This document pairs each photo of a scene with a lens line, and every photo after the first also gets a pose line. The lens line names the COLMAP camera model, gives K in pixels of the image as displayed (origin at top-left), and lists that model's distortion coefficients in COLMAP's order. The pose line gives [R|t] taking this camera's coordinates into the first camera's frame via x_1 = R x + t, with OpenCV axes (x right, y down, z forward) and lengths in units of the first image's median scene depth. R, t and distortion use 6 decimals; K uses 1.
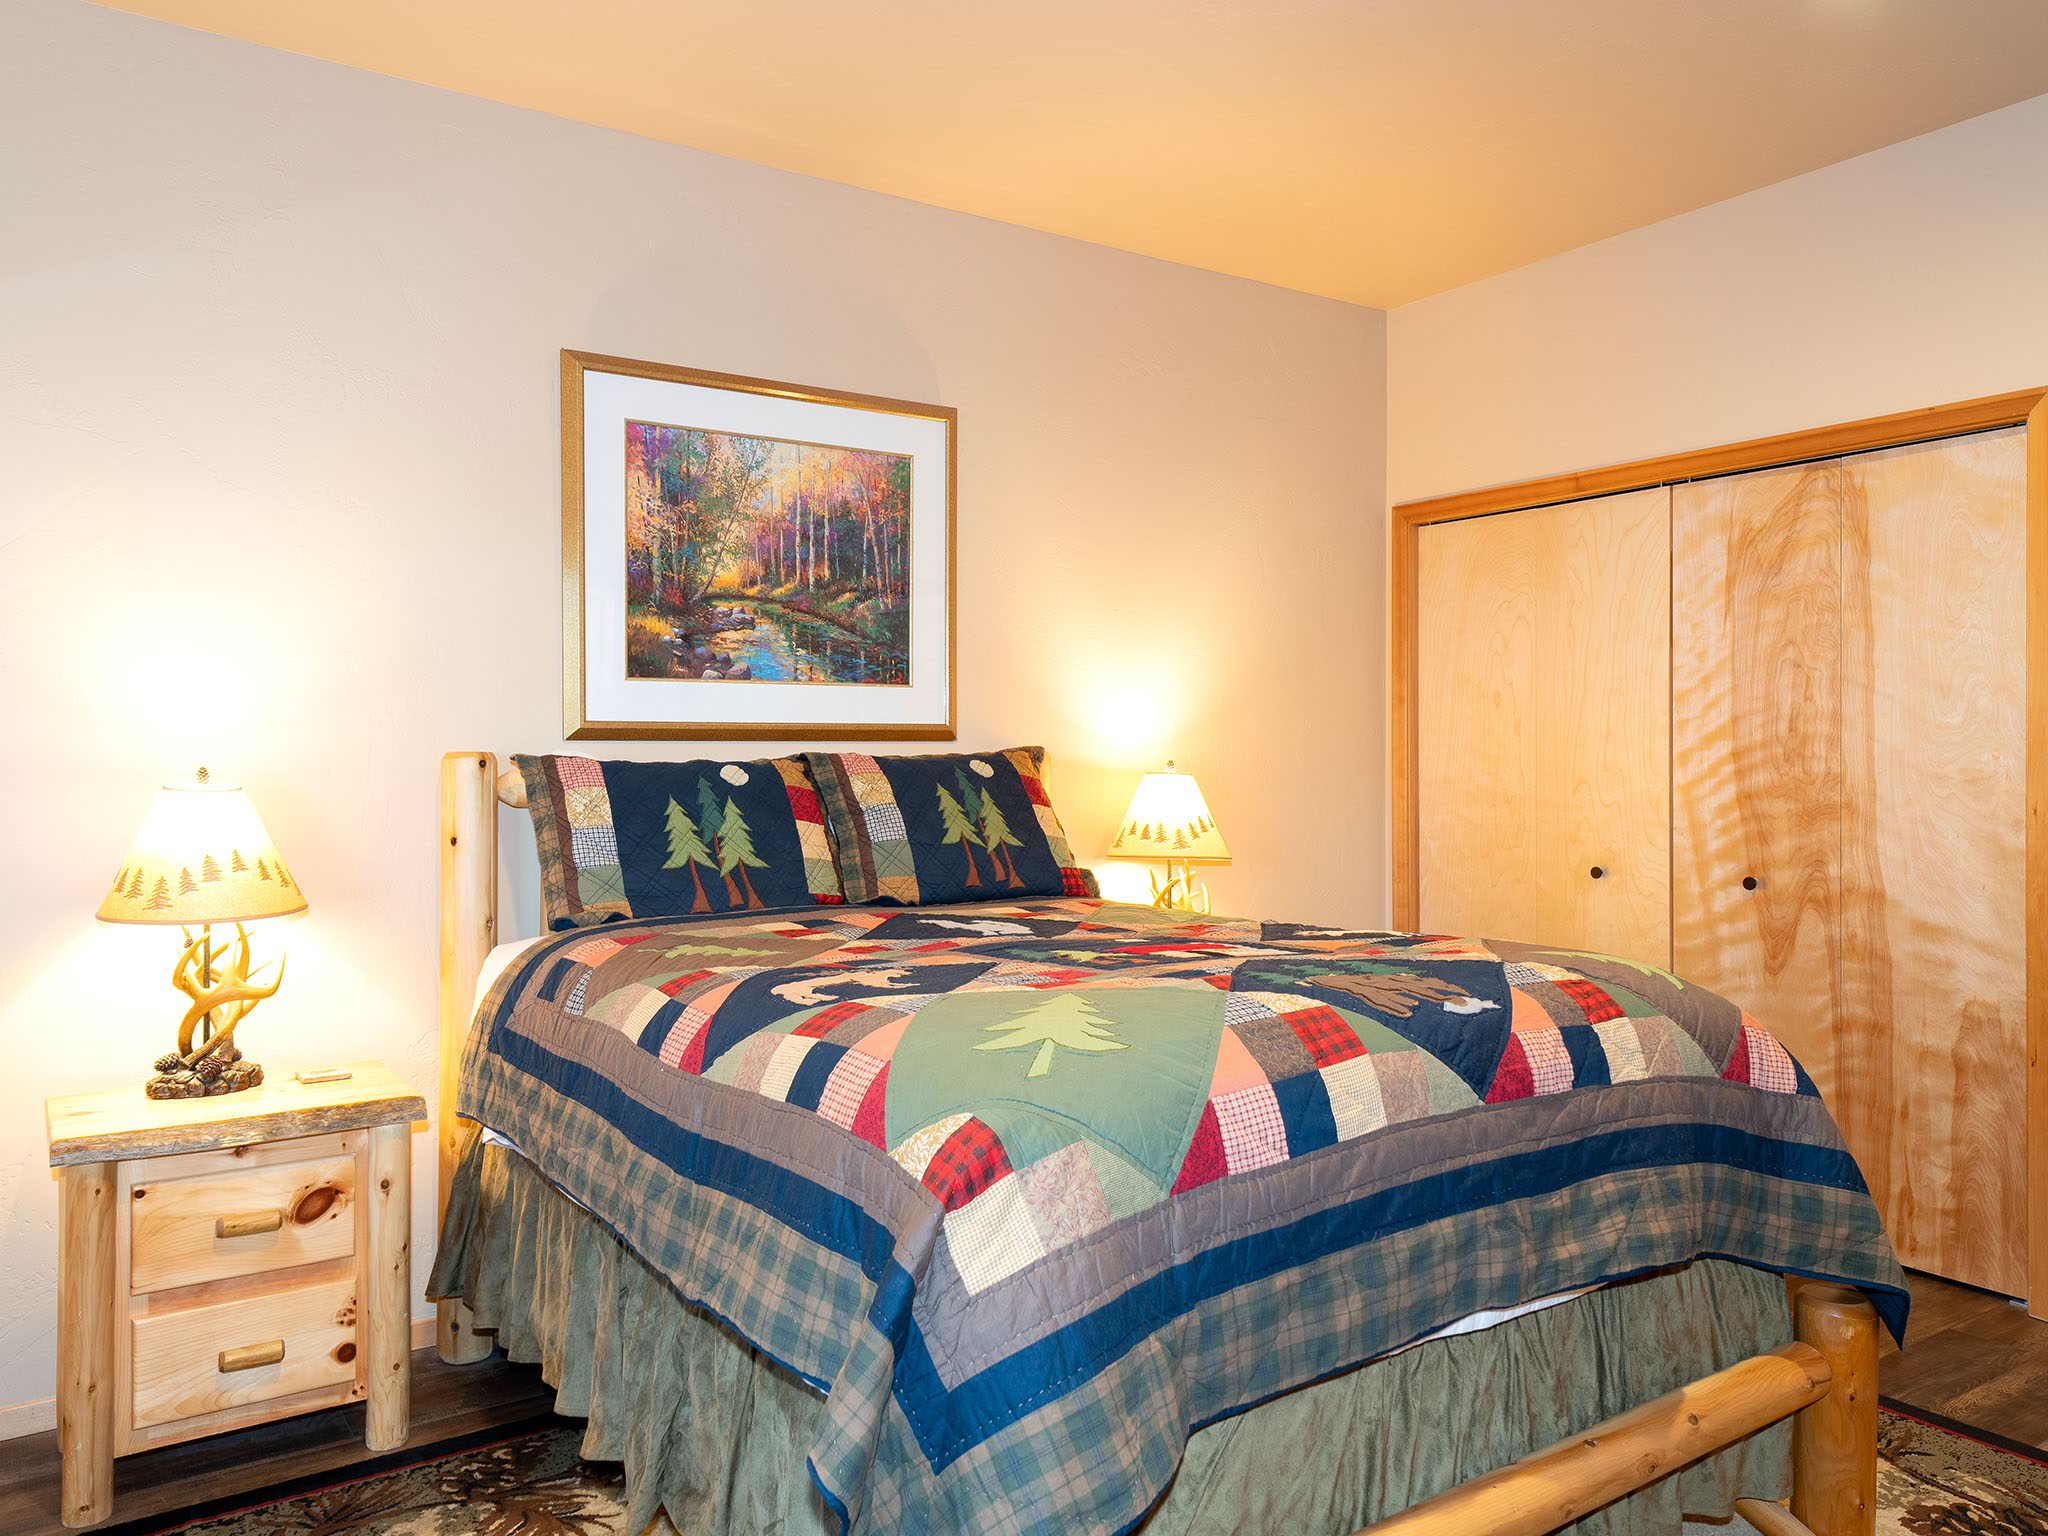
lens RADIAL K [[1479.3, 0, 1024.0], [0, 1479.3, 768.0], [0, 0, 1]] dist [0.027532, -0.005958]
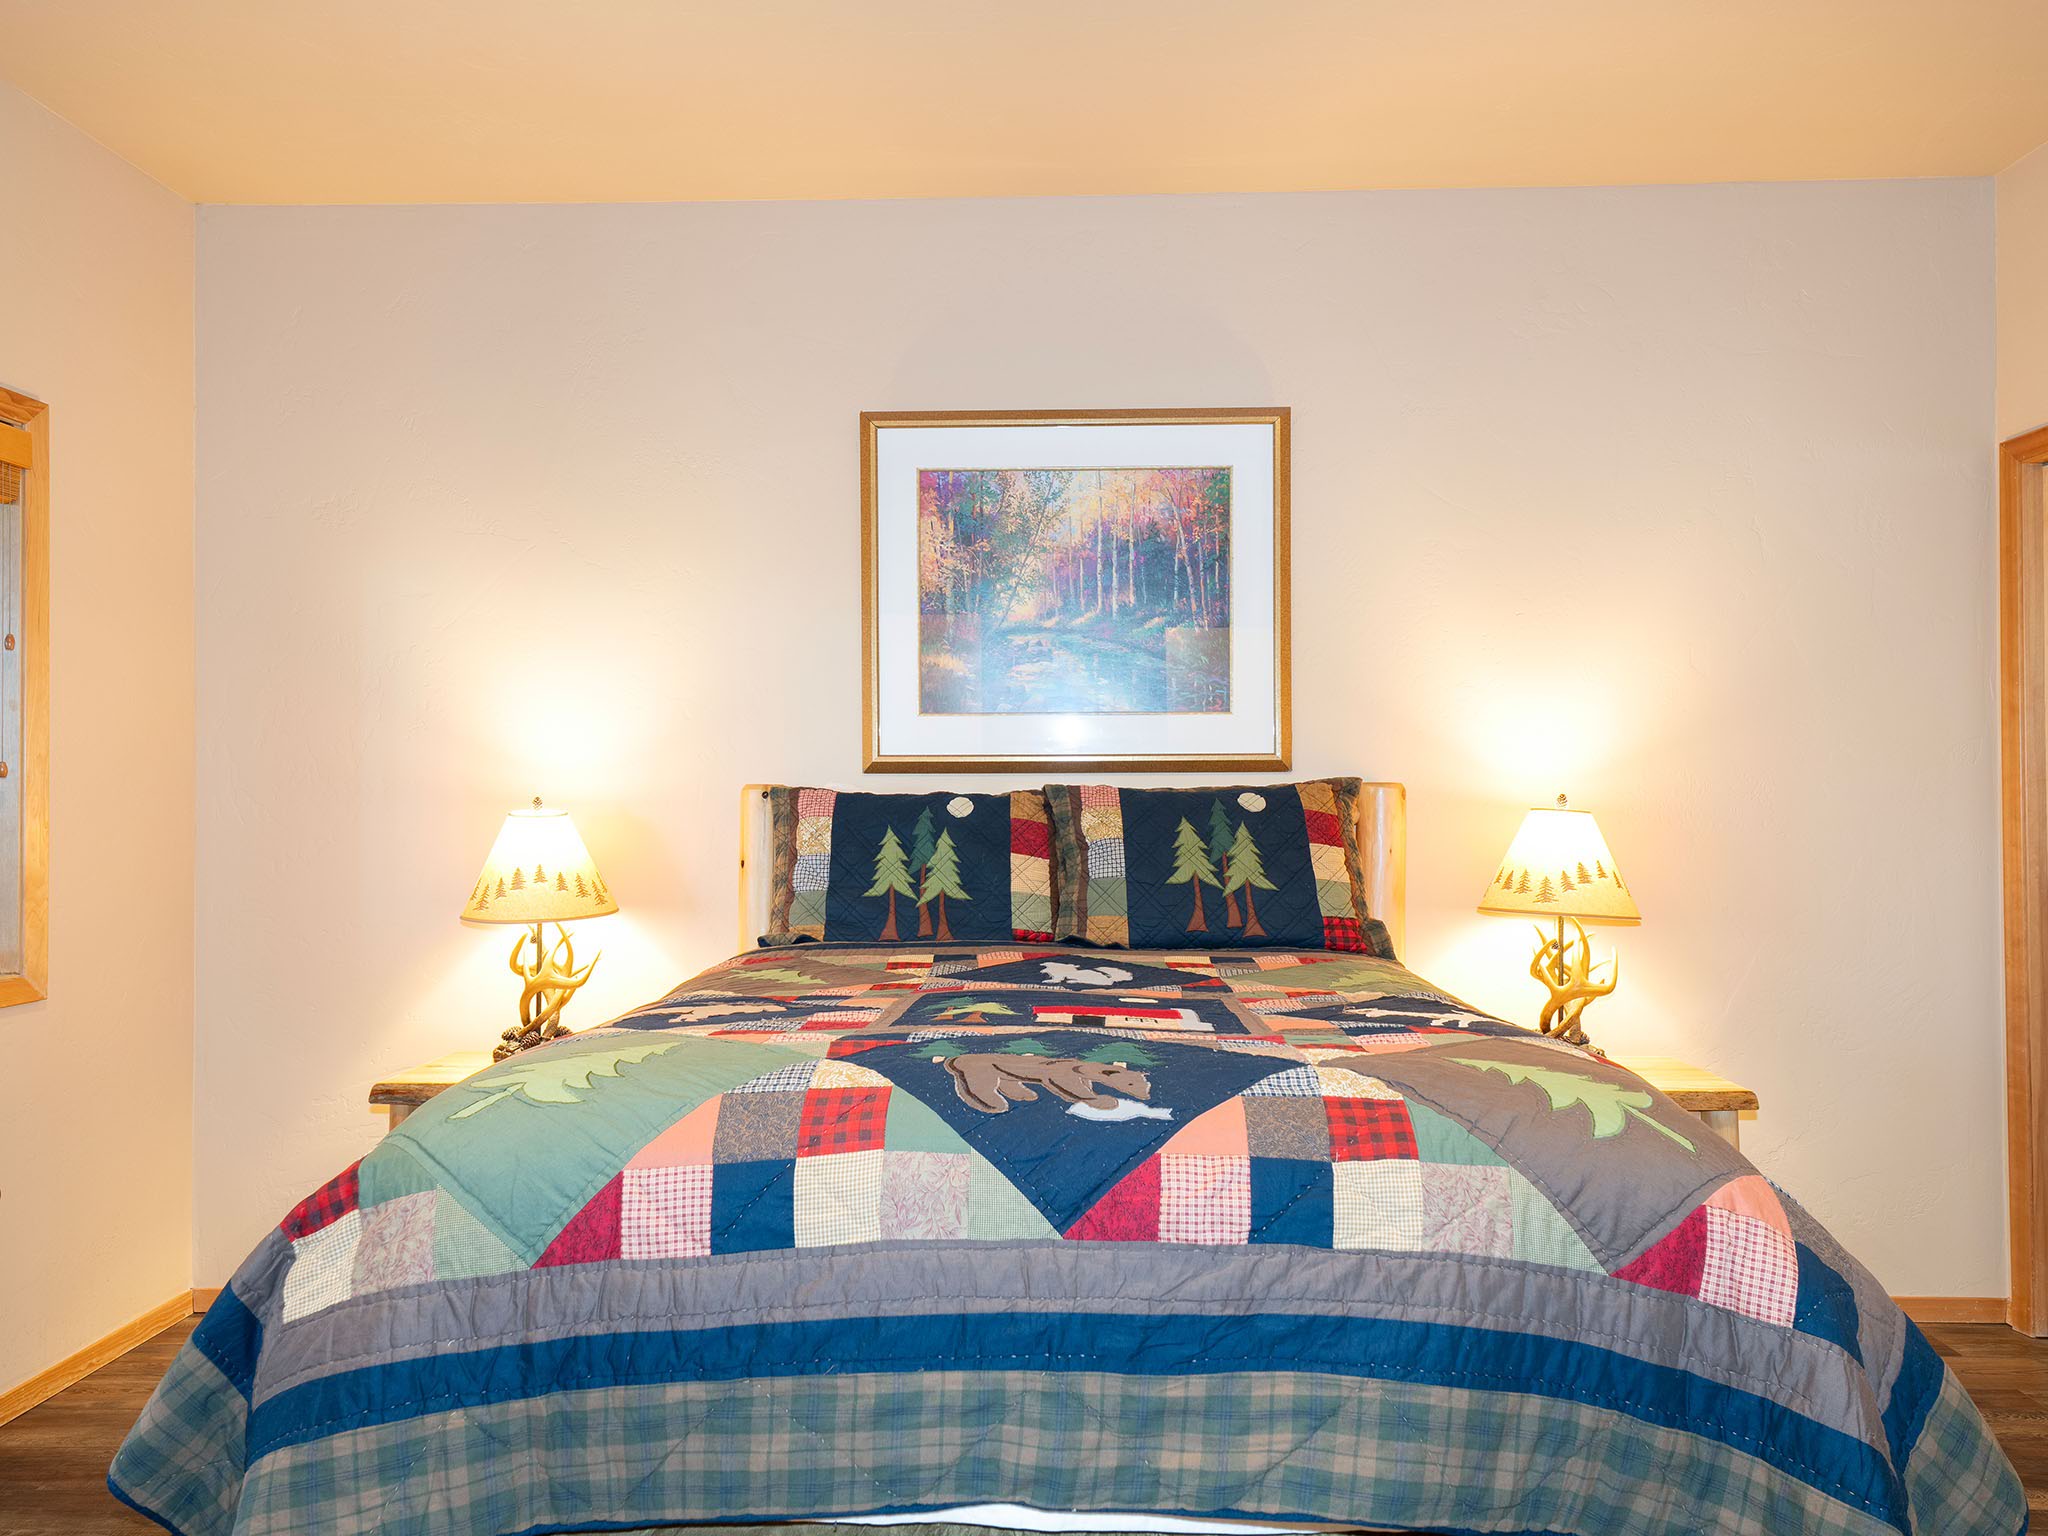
lens RADIAL K [[1479.3, 0, 1024.0], [0, 1479.3, 768.0], [0, 0, 1]] dist [0.027532, -0.005958]
pose [[0.812980, -0.006978, -0.582250, 0.413020], [-0.005242, 0.999800, -0.019302, -0.002499], [0.582269, 0.018745, 0.812780, 0.195725]]
